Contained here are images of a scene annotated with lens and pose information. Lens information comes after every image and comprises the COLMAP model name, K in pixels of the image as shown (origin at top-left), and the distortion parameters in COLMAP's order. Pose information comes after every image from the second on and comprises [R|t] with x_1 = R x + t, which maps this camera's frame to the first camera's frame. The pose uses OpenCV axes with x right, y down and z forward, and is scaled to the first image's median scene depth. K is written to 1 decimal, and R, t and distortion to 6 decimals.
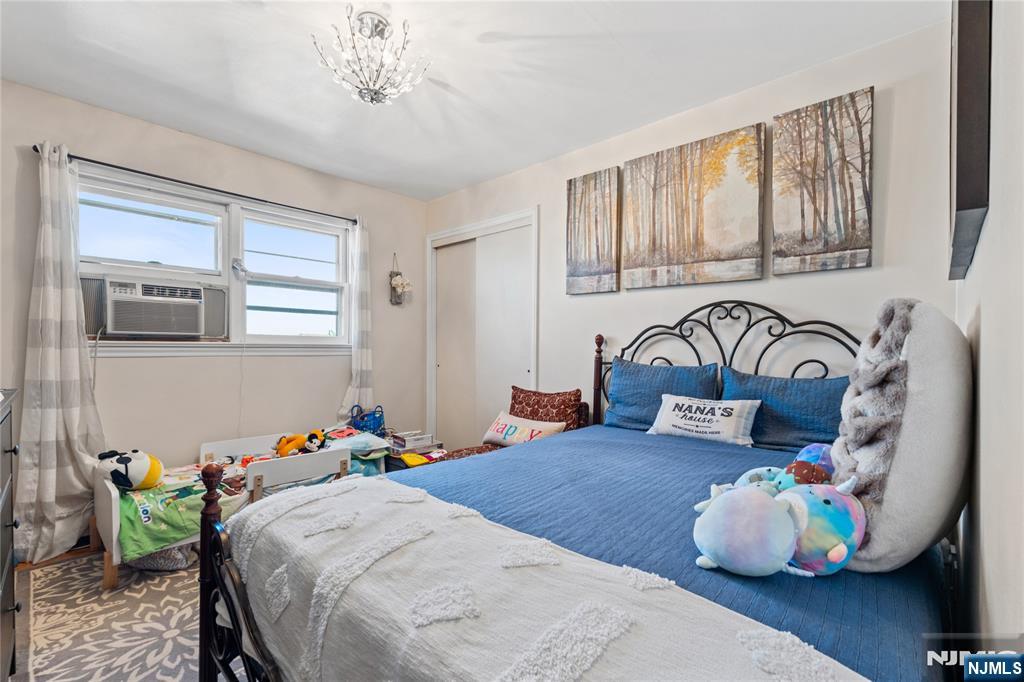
lens RADIAL K [[455.6, 0, 490.5], [0, 455.6, 349.6], [0, 0, 1]] dist [-0.004005, 0.000095]
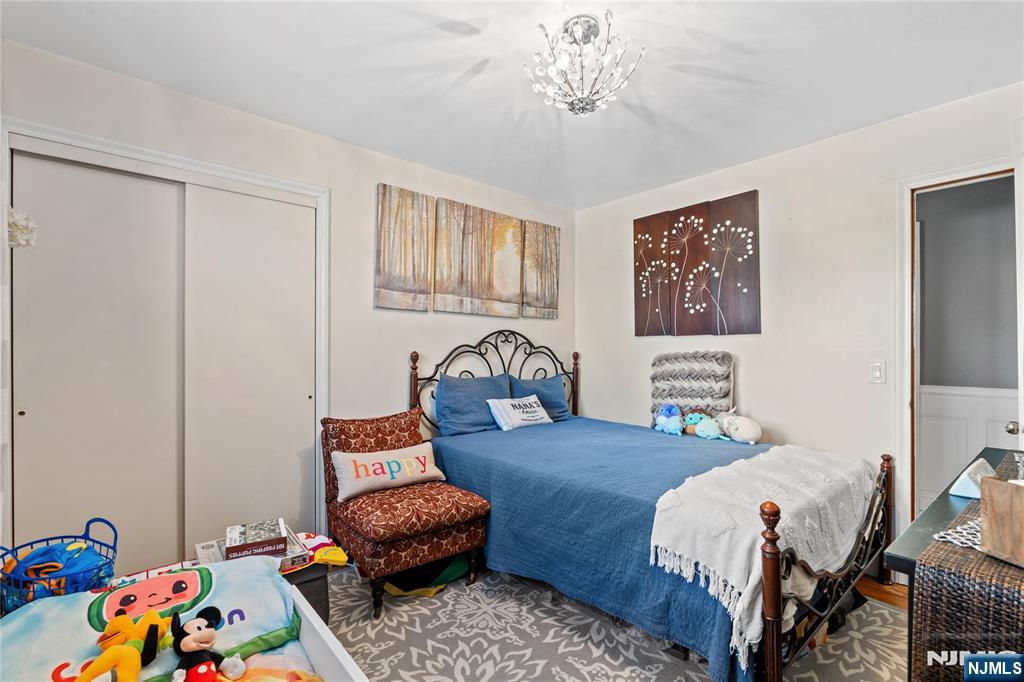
lens RADIAL K [[455.6, 0, 509.8], [0, 455.6, 345.0], [0, 0, 1]] dist [-0.004005, 0.000095]
pose [[0.092862, 0.008196, 0.995645, -0.869947], [0.004237, 0.999954, -0.008627, -0.043250], [-0.995670, 0.005019, 0.092823, 0.793311]]
